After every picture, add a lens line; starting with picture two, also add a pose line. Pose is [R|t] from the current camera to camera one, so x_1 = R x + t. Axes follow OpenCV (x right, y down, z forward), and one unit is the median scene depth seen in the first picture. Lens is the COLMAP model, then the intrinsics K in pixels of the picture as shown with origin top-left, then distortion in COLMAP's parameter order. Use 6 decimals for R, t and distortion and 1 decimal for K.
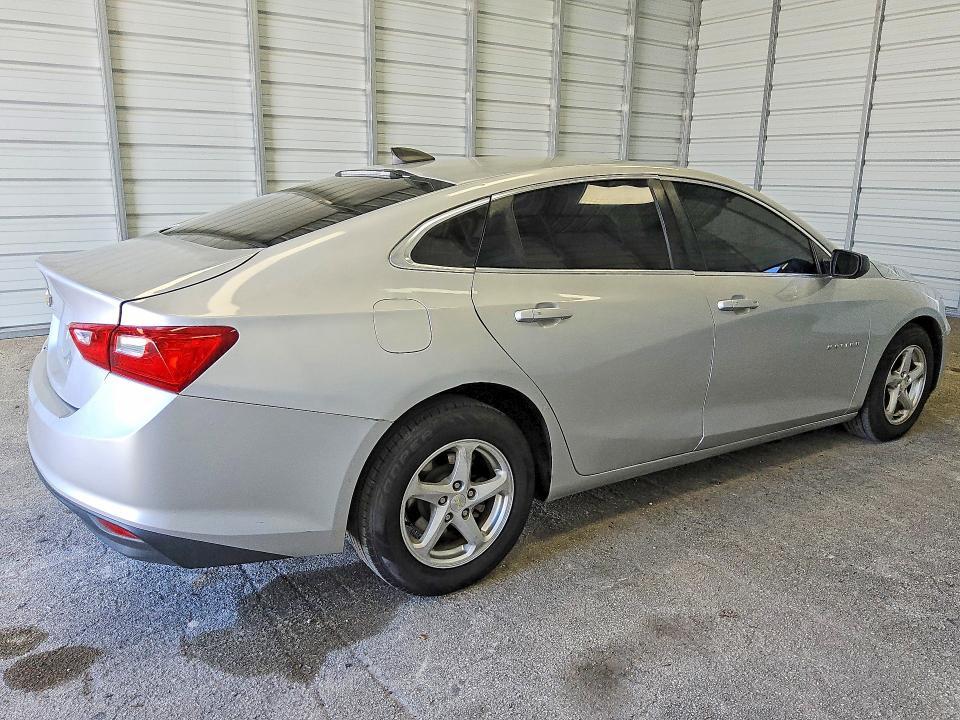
lens RADIAL K [[743.6, 0, 466.9], [0, 743.6, 361.0], [0, 0, 1]] dist [0.002567, -0.013545]
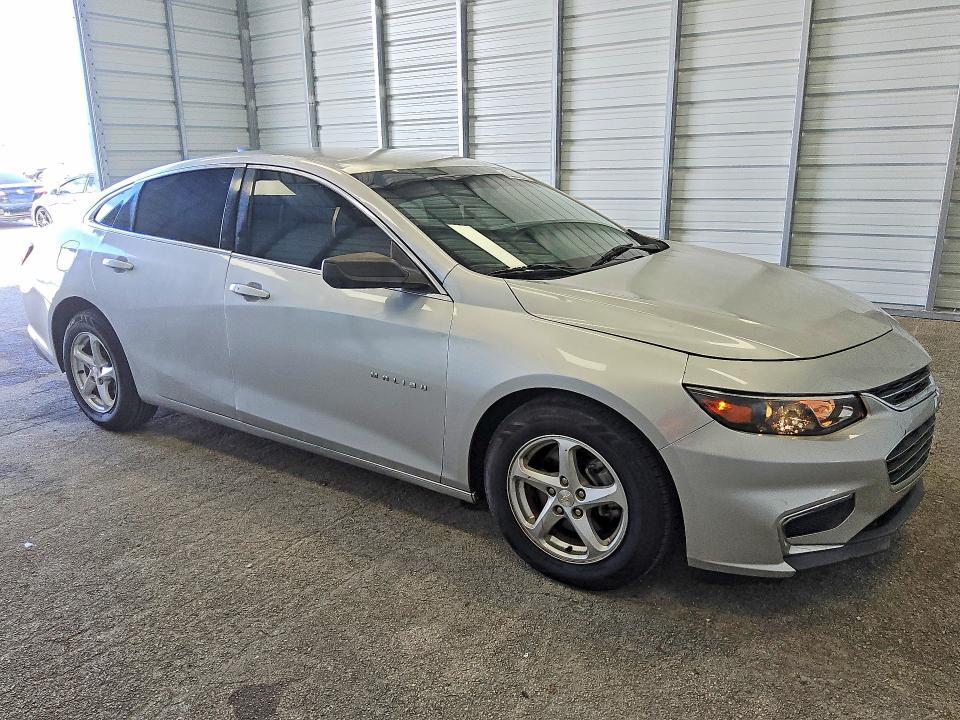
lens RADIAL K [[743.6, 0, 466.9], [0, 743.6, 361.0], [0, 0, 1]] dist [0.002567, -0.013545]
pose [[0.361464, 0.232268, -0.902992, 1.068755], [-0.194481, 0.965955, 0.170613, -0.163572], [0.911878, 0.113944, 0.394330, 0.669790]]
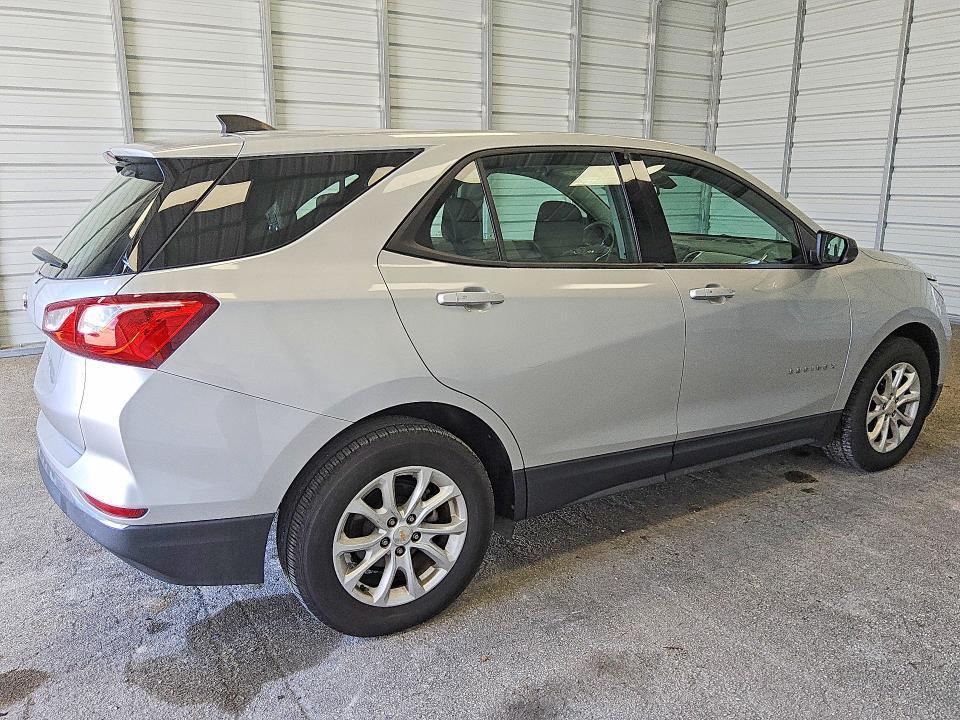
lens RADIAL K [[743.6, 0, 466.9], [0, 743.6, 361.0], [0, 0, 1]] dist [0.002567, -0.013545]
pose [[0.998047, -0.000632, -0.062459, 0.083246], [0.000193, 0.999975, -0.007042, -0.020762], [0.062462, 0.007016, 0.998023, 0.004217]]
